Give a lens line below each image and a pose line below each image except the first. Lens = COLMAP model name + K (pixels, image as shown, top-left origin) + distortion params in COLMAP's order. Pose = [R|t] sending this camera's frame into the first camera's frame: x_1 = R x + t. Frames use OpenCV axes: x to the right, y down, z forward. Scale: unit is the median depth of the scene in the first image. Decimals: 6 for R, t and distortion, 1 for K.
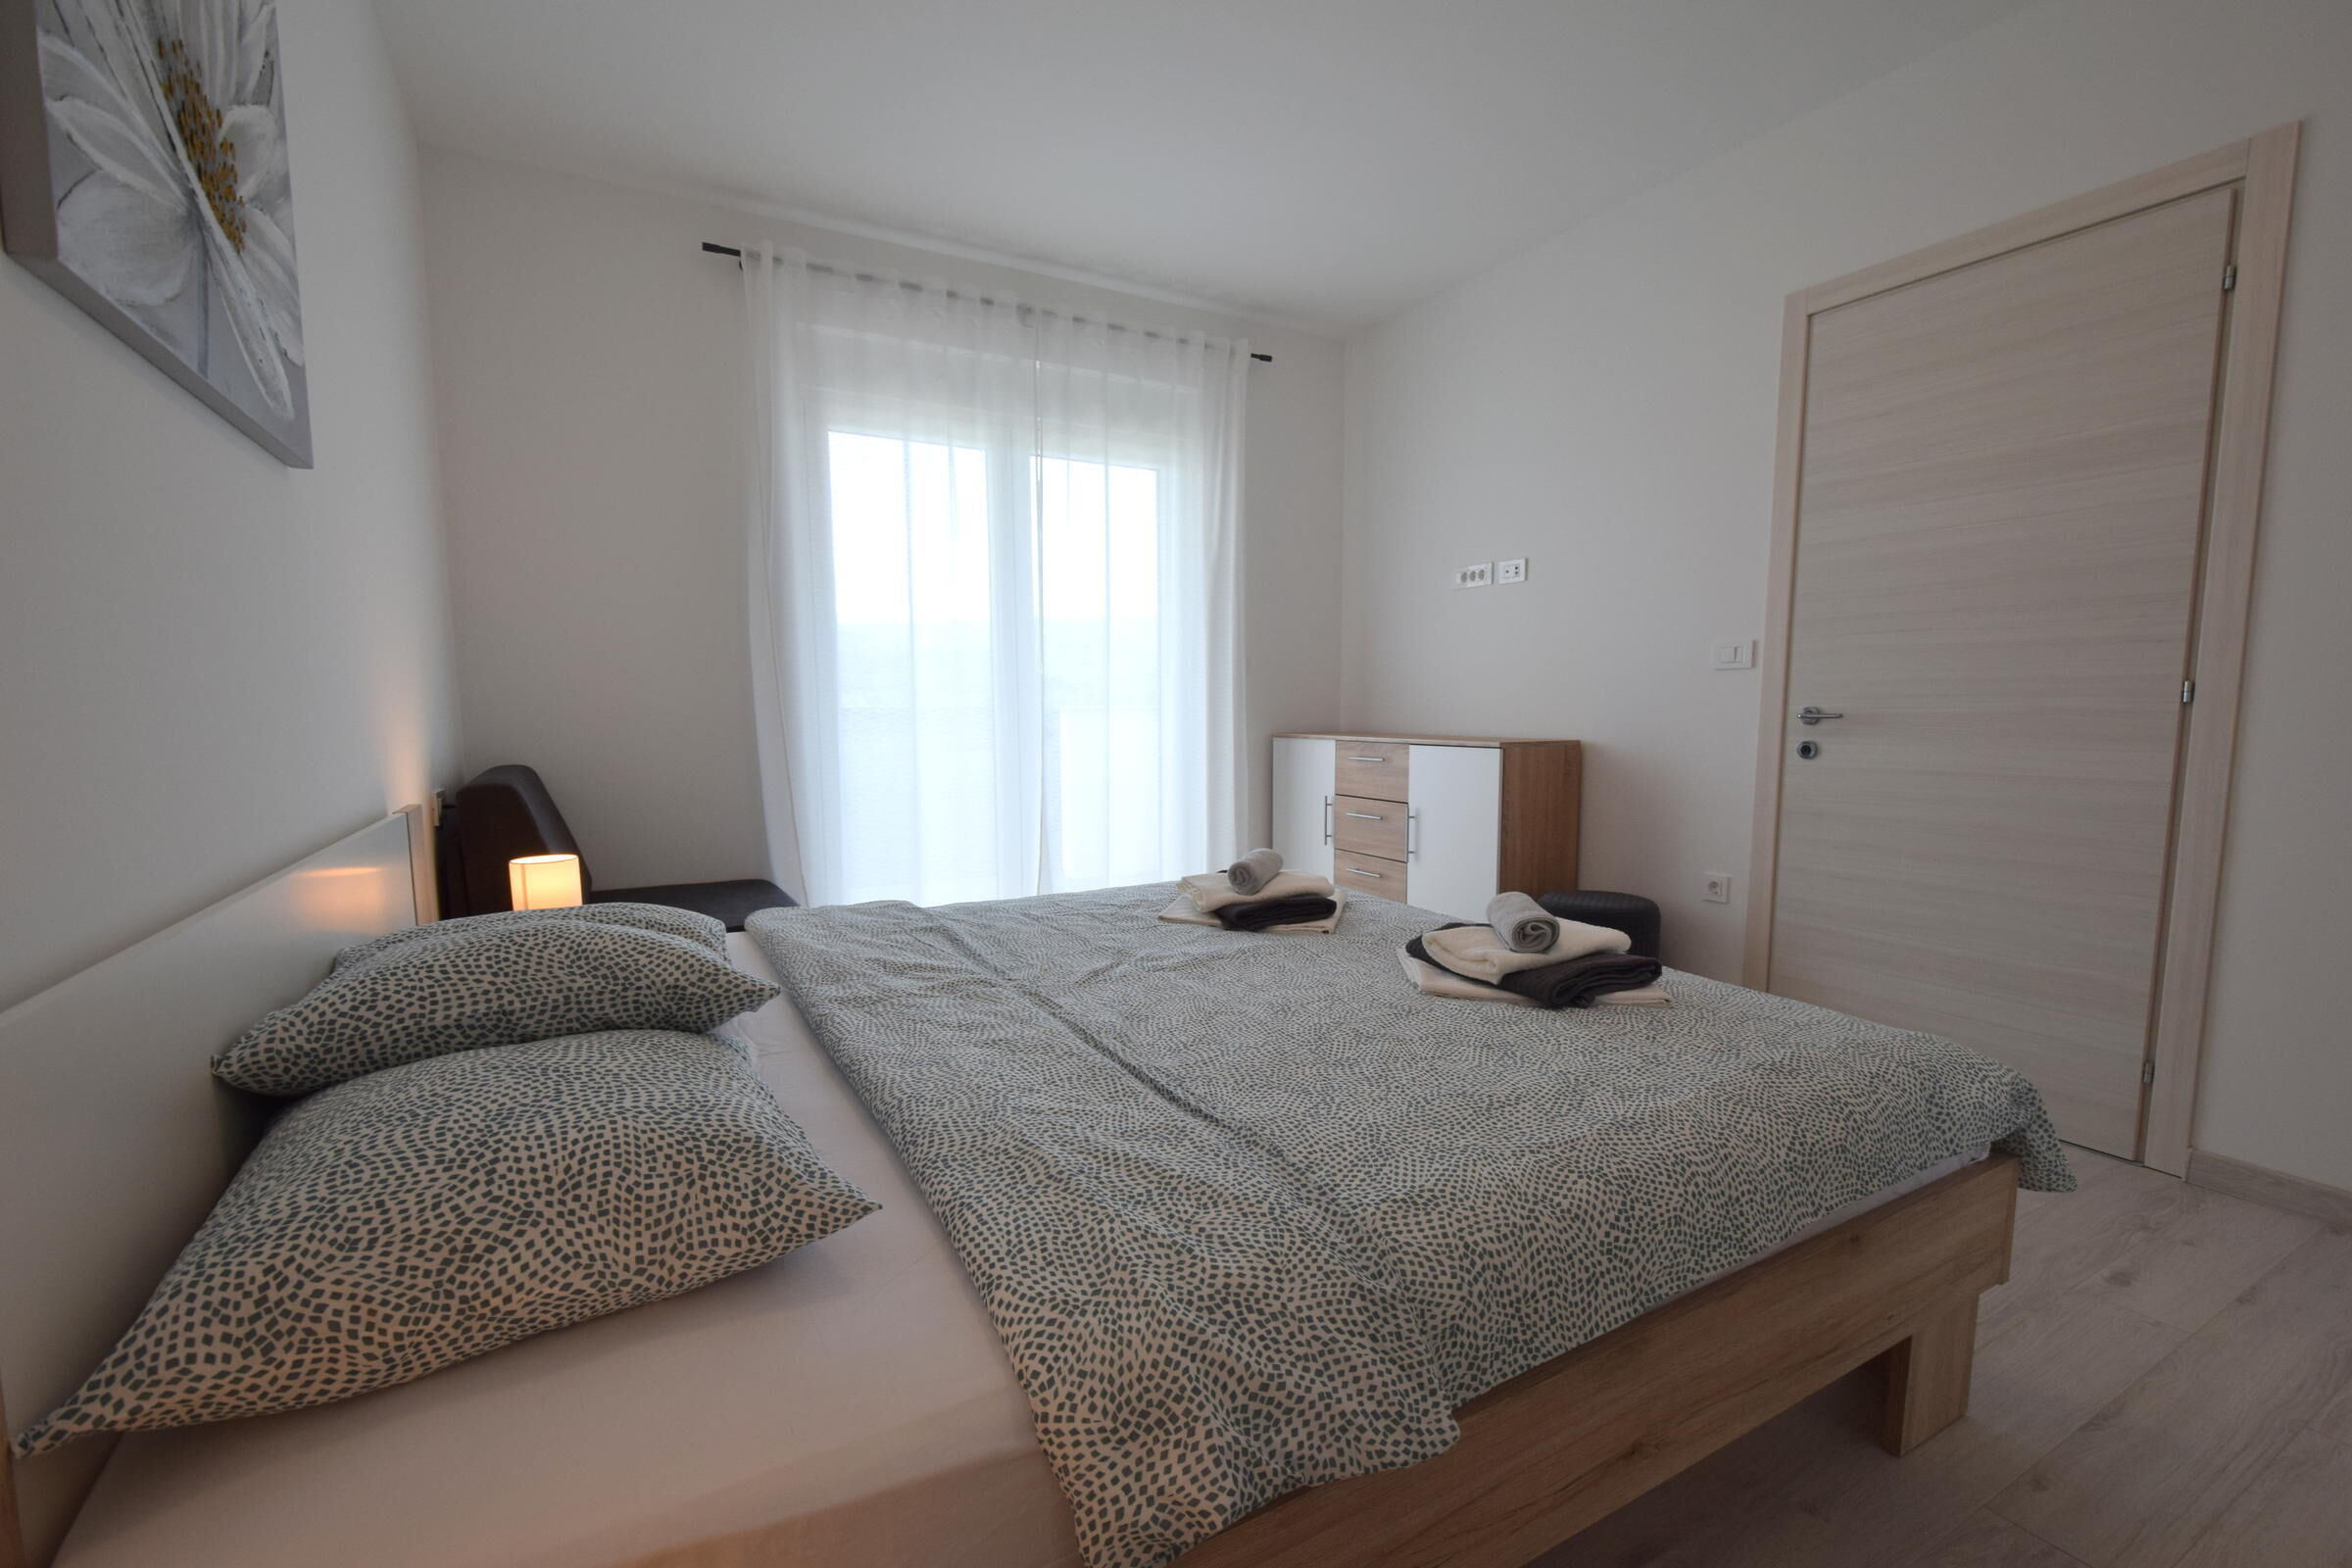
lens RADIAL K [[1037.6, 0, 1184.4], [0, 1037.6, 819.6], [0, 0, 1]] dist [0.002450, -0.003980]
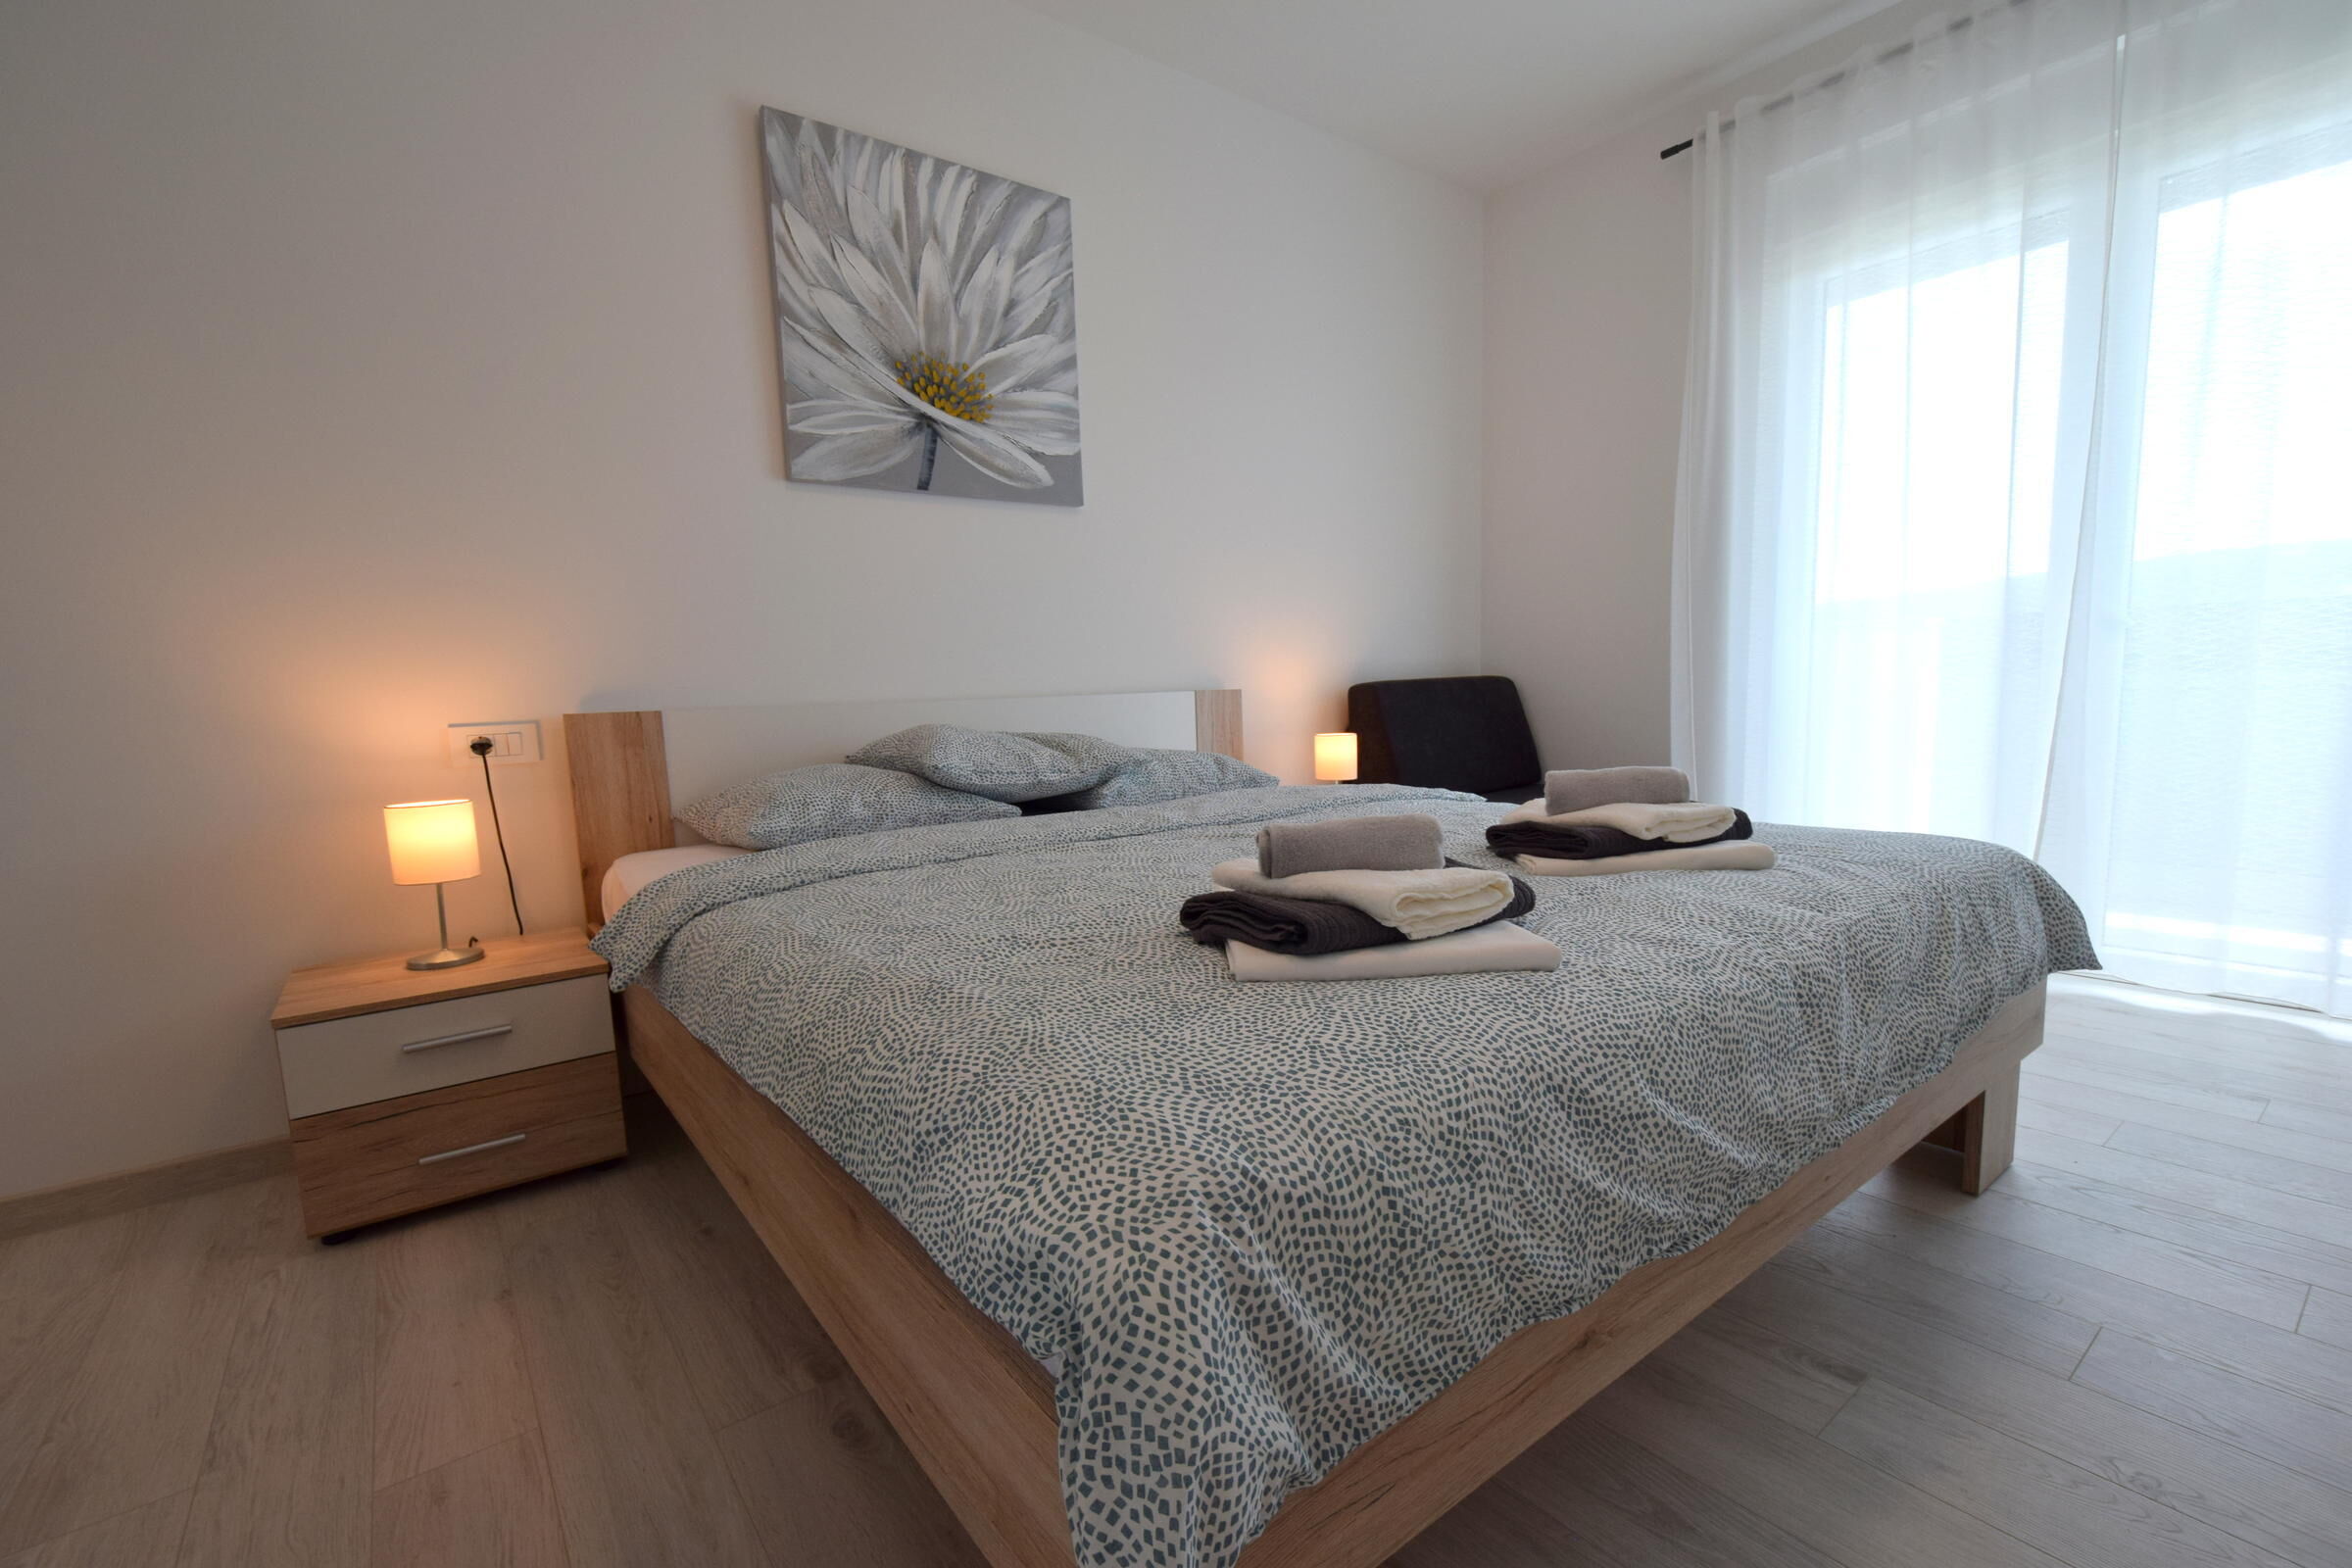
lens RADIAL K [[1037.6, 0, 1184.4], [0, 1037.6, 819.6], [0, 0, 1]] dist [0.002450, -0.003980]
pose [[0.138128, 0.126792, -0.982265, 0.500046], [-0.071042, 0.990485, 0.117863, 0.002682], [0.987863, 0.053502, 0.145821, 0.389868]]
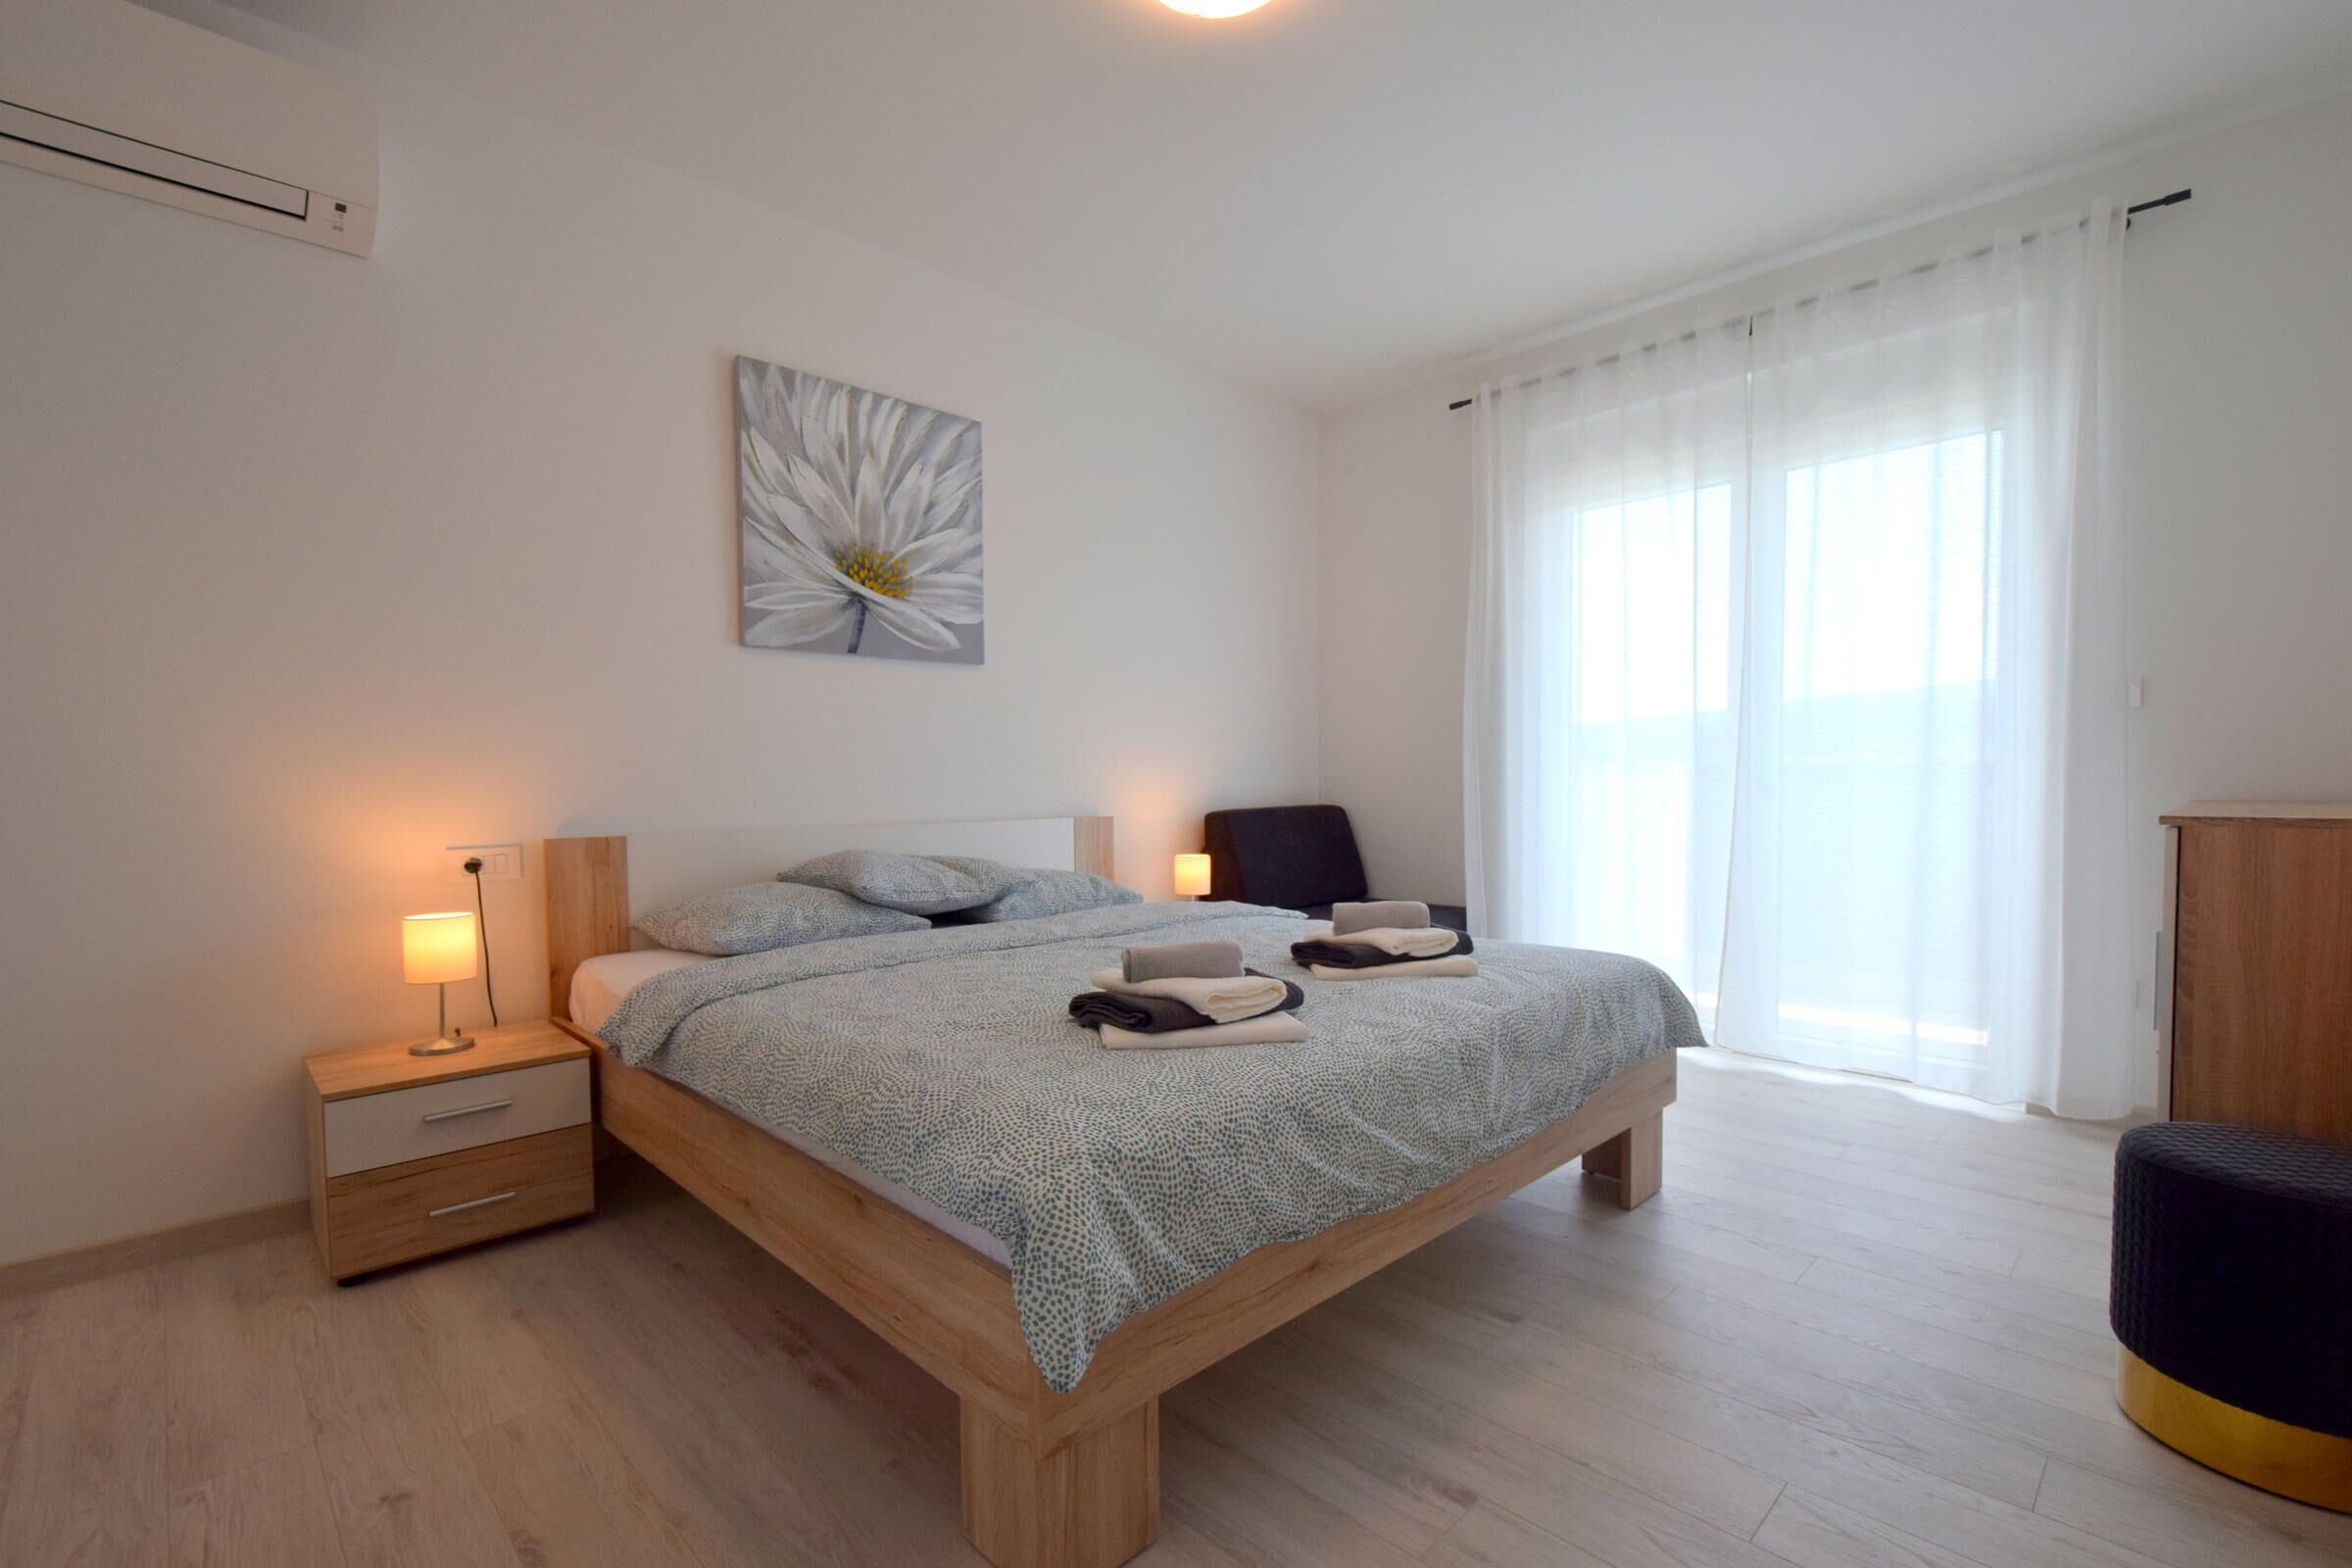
lens RADIAL K [[1037.6, 0, 1184.4], [0, 1037.6, 819.6], [0, 0, 1]] dist [0.002450, -0.003980]
pose [[0.257795, 0.040674, -0.965343, 0.655755], [-0.095661, 0.995279, 0.016389, -0.028371], [0.961452, 0.088121, 0.260469, 0.356736]]
